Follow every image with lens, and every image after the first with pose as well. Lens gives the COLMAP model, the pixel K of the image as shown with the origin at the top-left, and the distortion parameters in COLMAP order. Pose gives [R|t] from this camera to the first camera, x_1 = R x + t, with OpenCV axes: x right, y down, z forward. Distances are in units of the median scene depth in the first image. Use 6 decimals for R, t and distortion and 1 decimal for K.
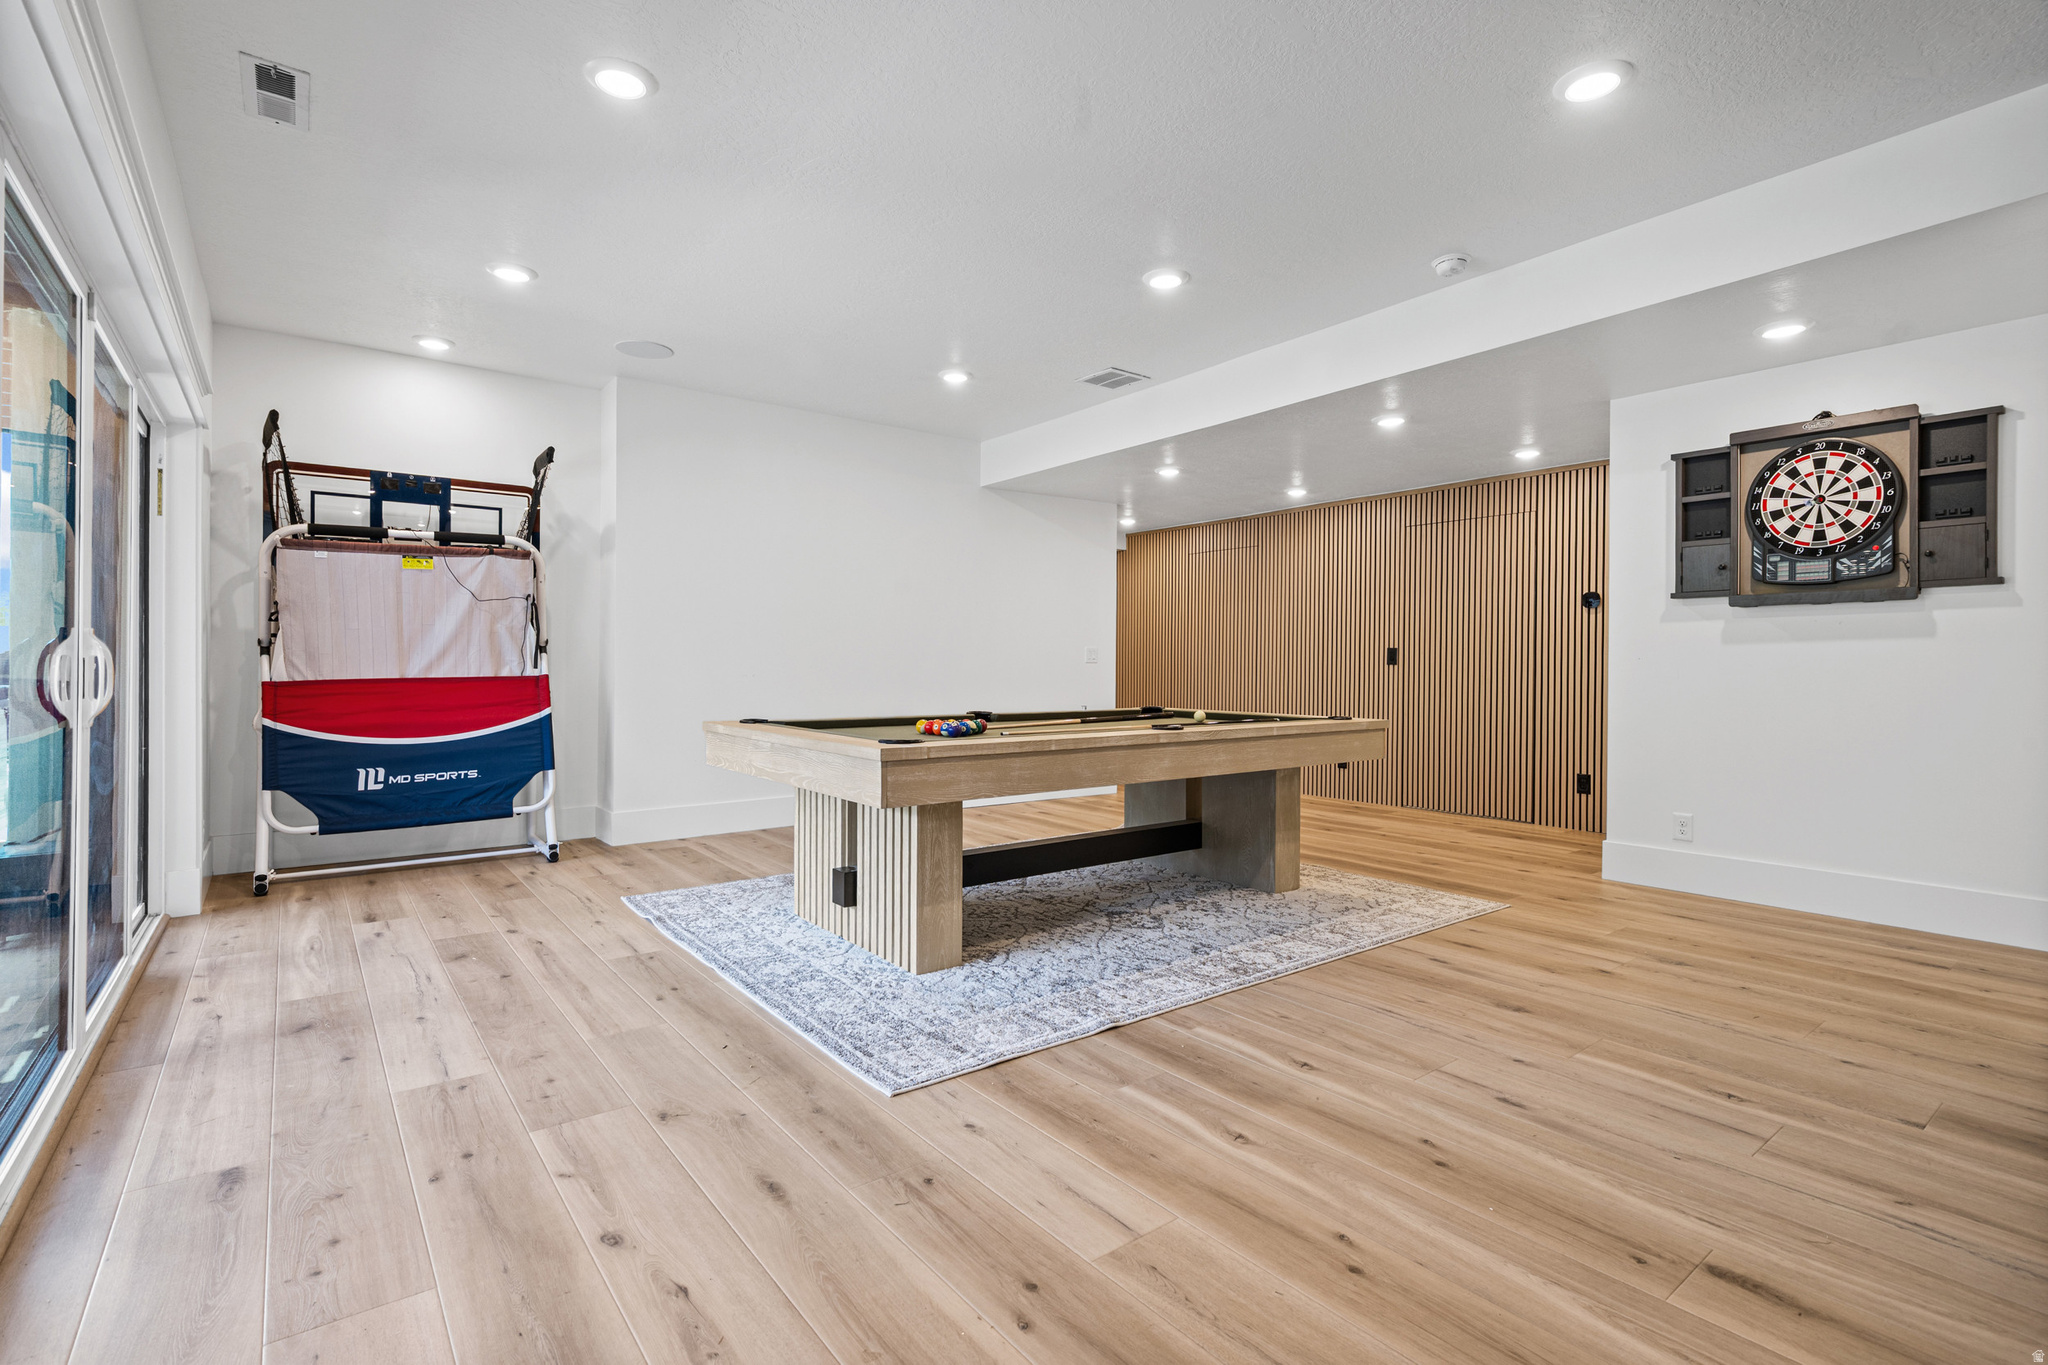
lens RADIAL K [[941.6, 0, 1010.8], [0, 941.6, 666.3], [0, 0, 1]] dist [-0.002474, 0.002718]
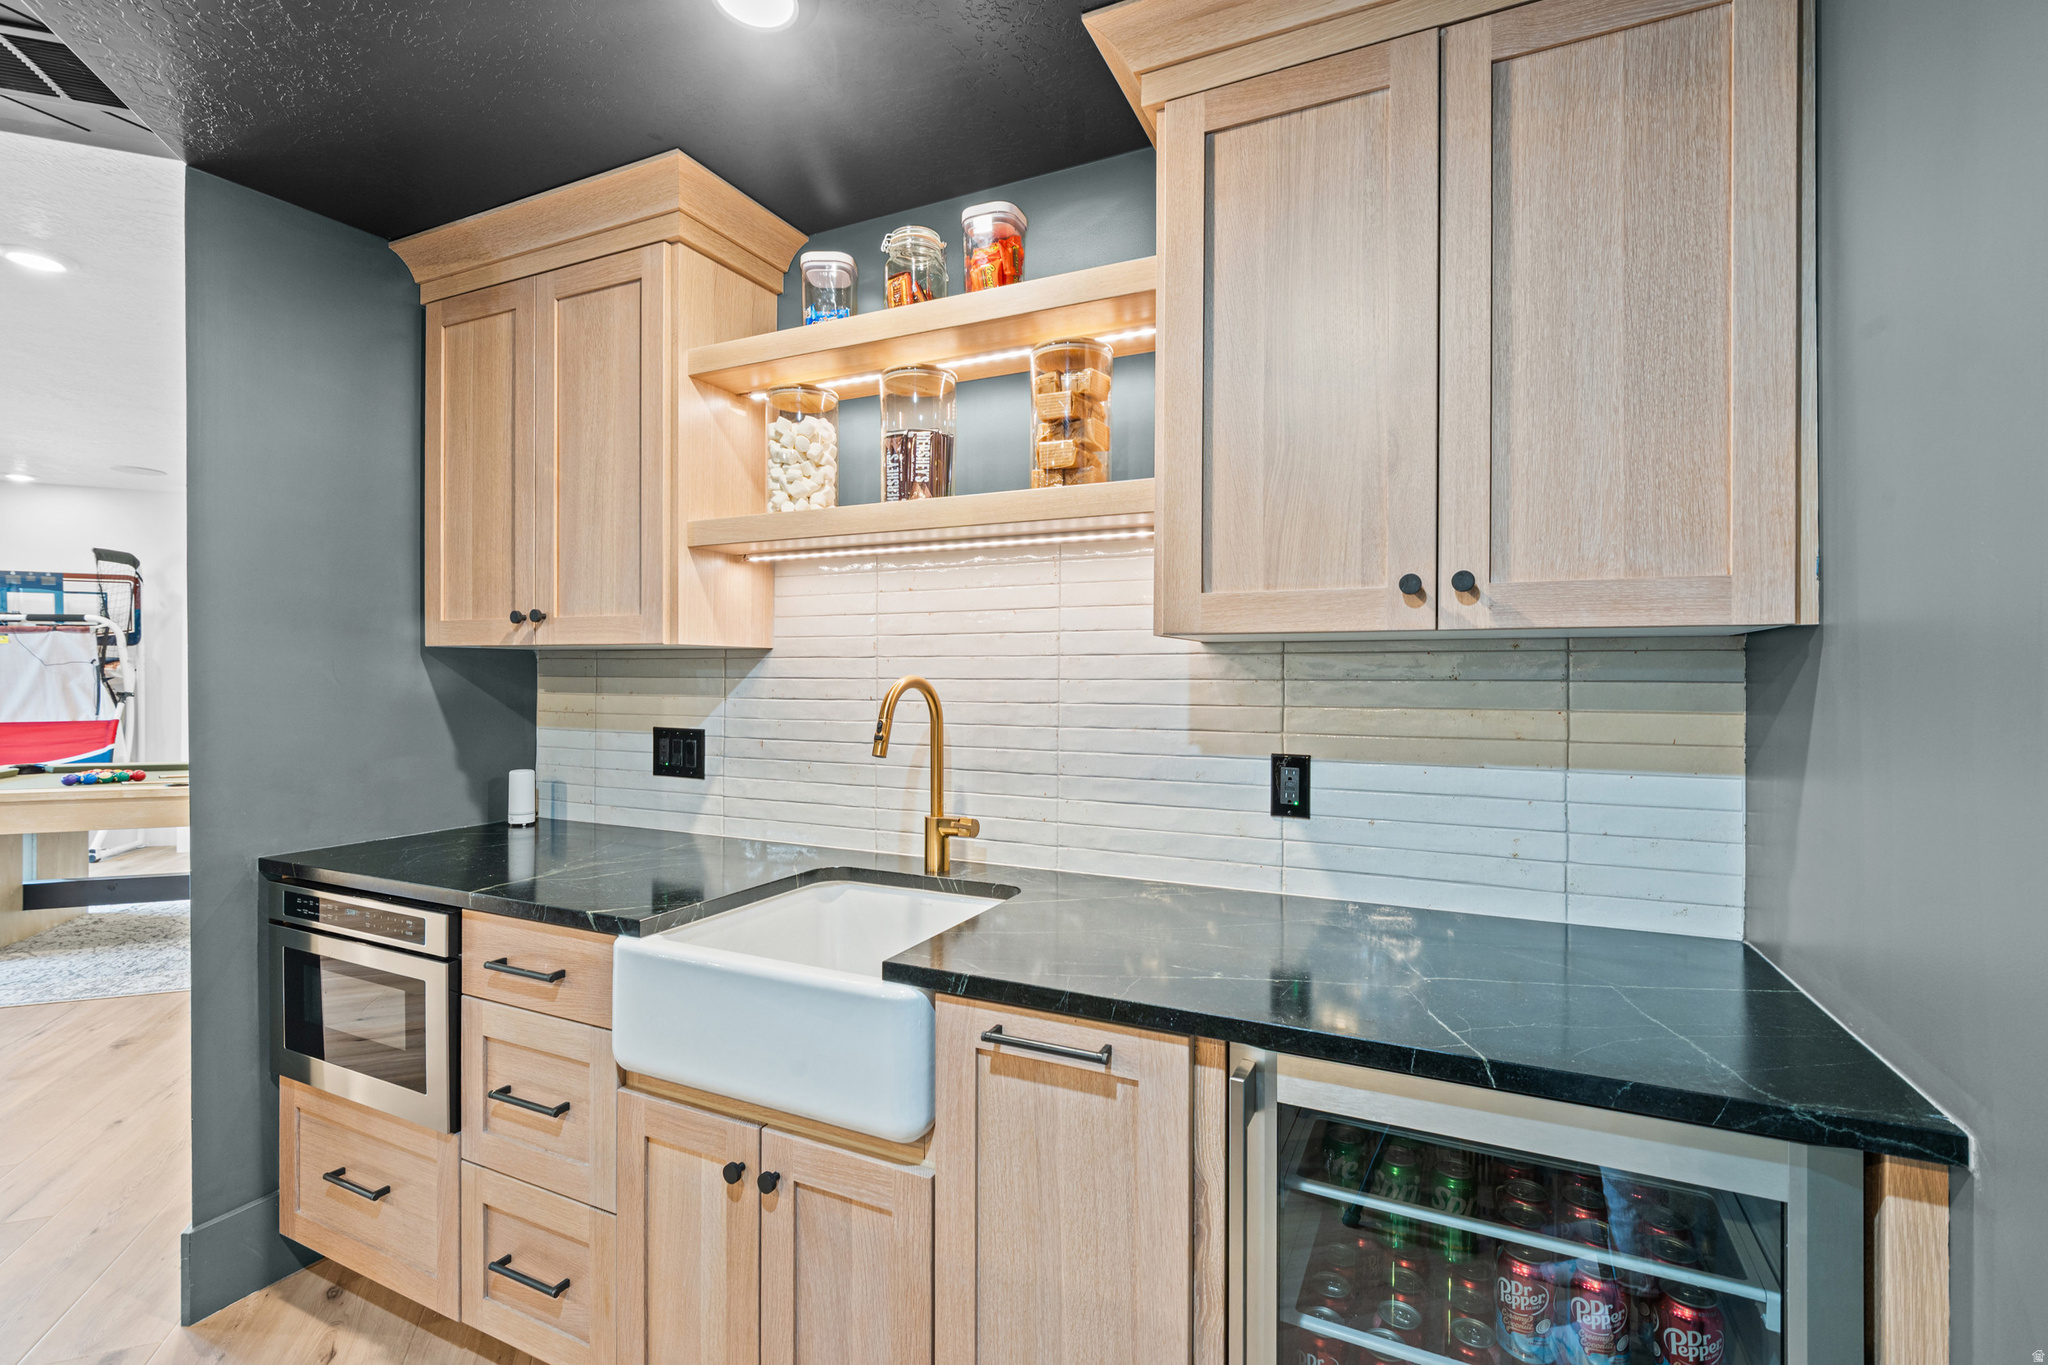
lens RADIAL K [[941.6, 0, 1011.9], [0, 941.6, 692.1], [0, 0, 1]] dist [-0.002474, 0.002718]
pose [[0.957553, 0.004335, -0.288226, 1.368880], [0.000089, 0.999882, 0.015335, -0.062318], [0.288258, -0.014709, 0.957440, 0.127965]]
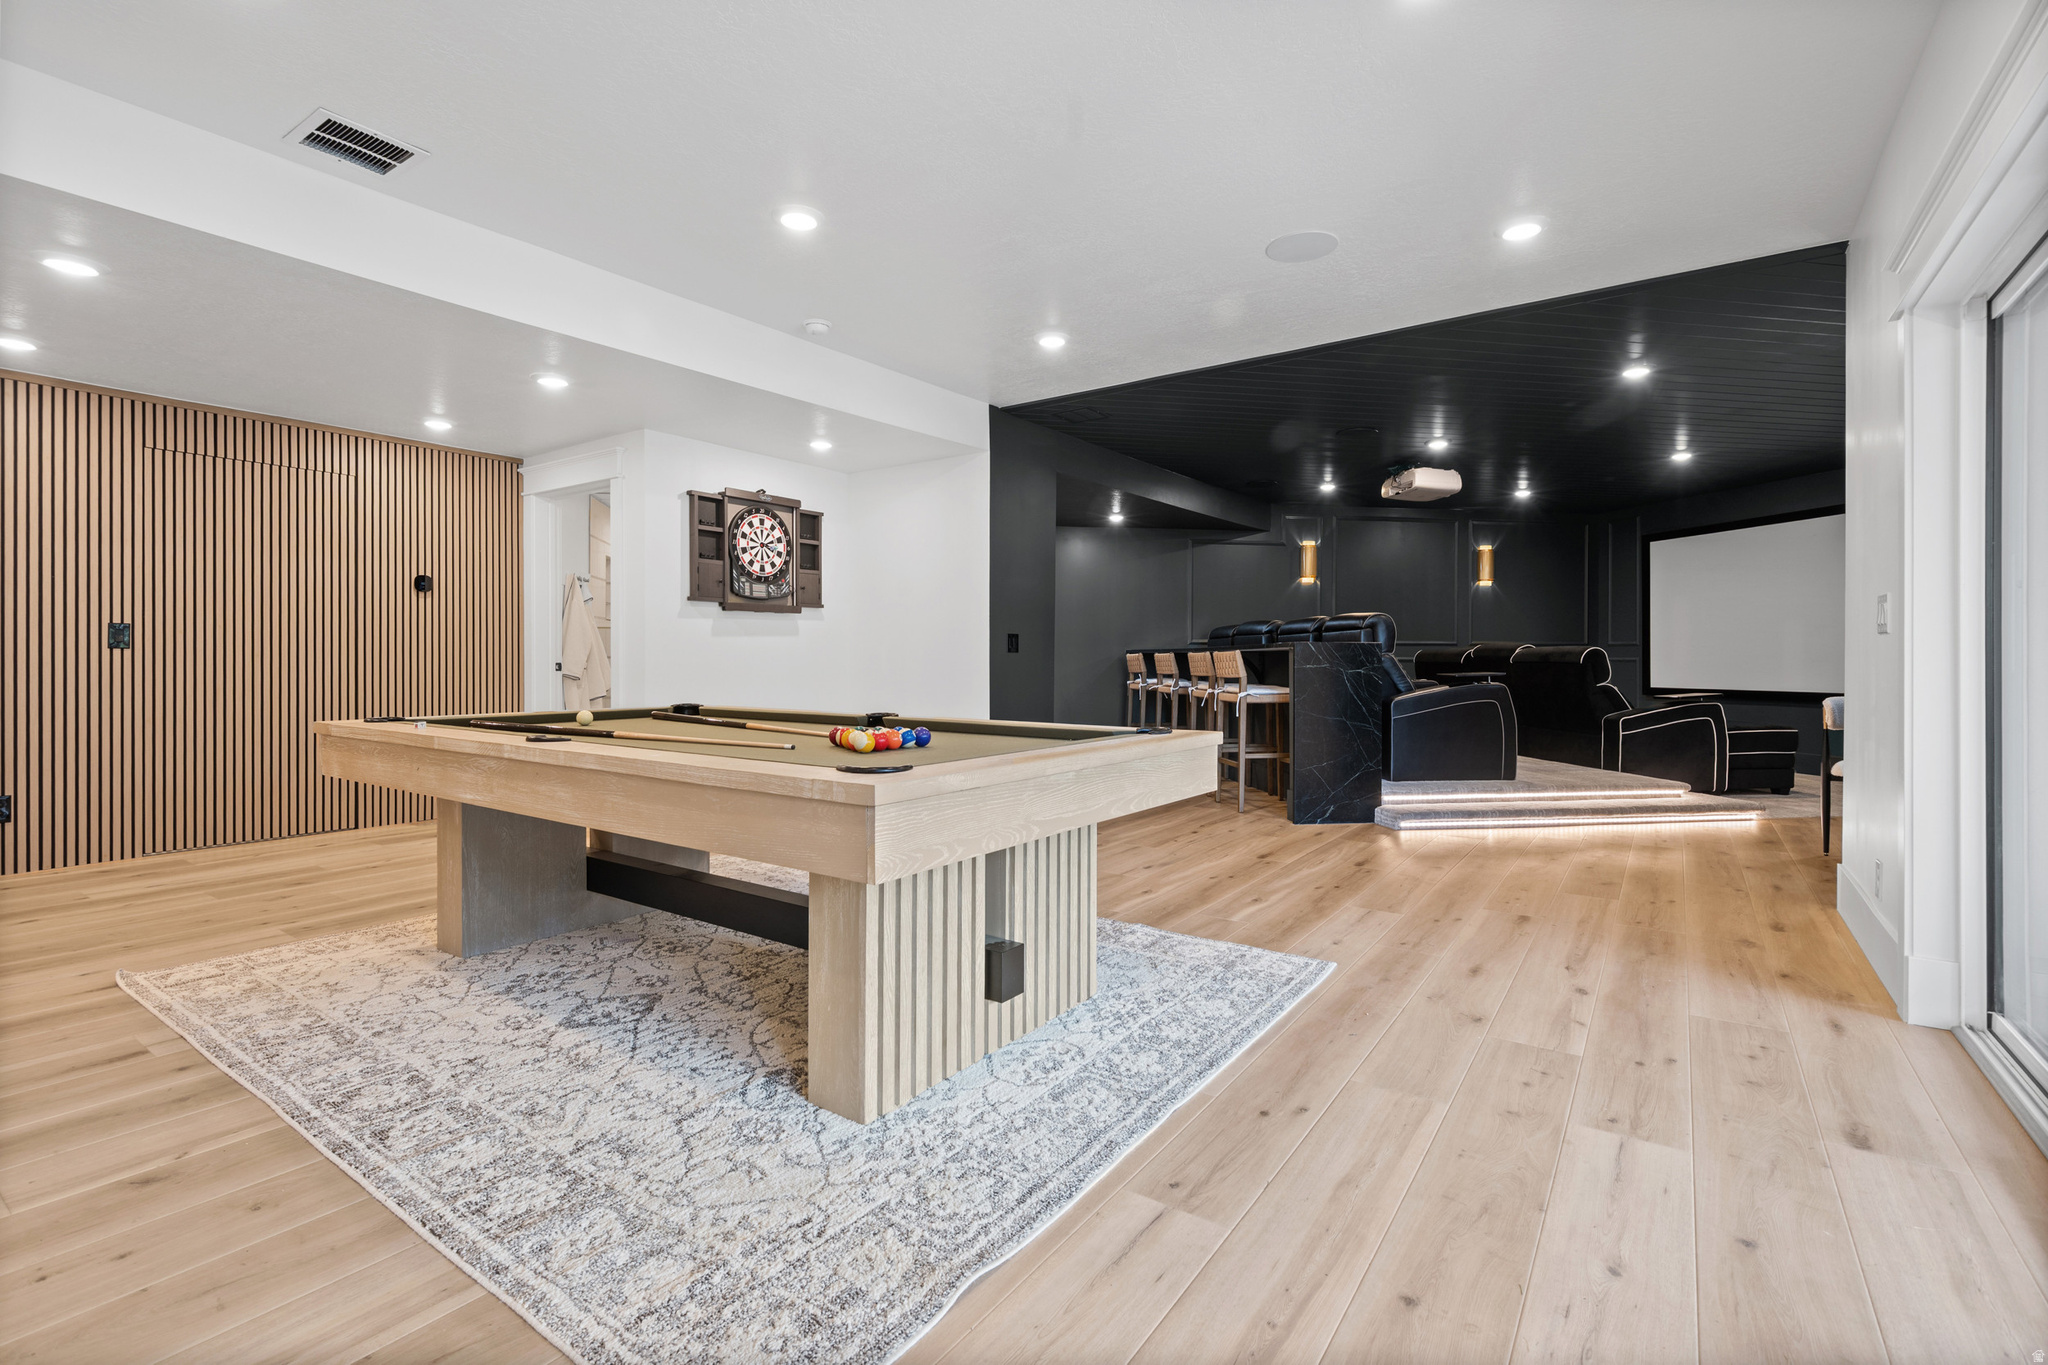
lens RADIAL K [[941.6, 0, 1004.1], [0, 941.6, 665.2], [0, 0, 1]] dist [-0.002474, 0.002718]
pose [[-0.292321, -0.014101, 0.956216, -0.754697], [-0.002761, 0.999900, 0.013901, -0.001611], [-0.956316, 0.001423, -0.292330, 1.082951]]
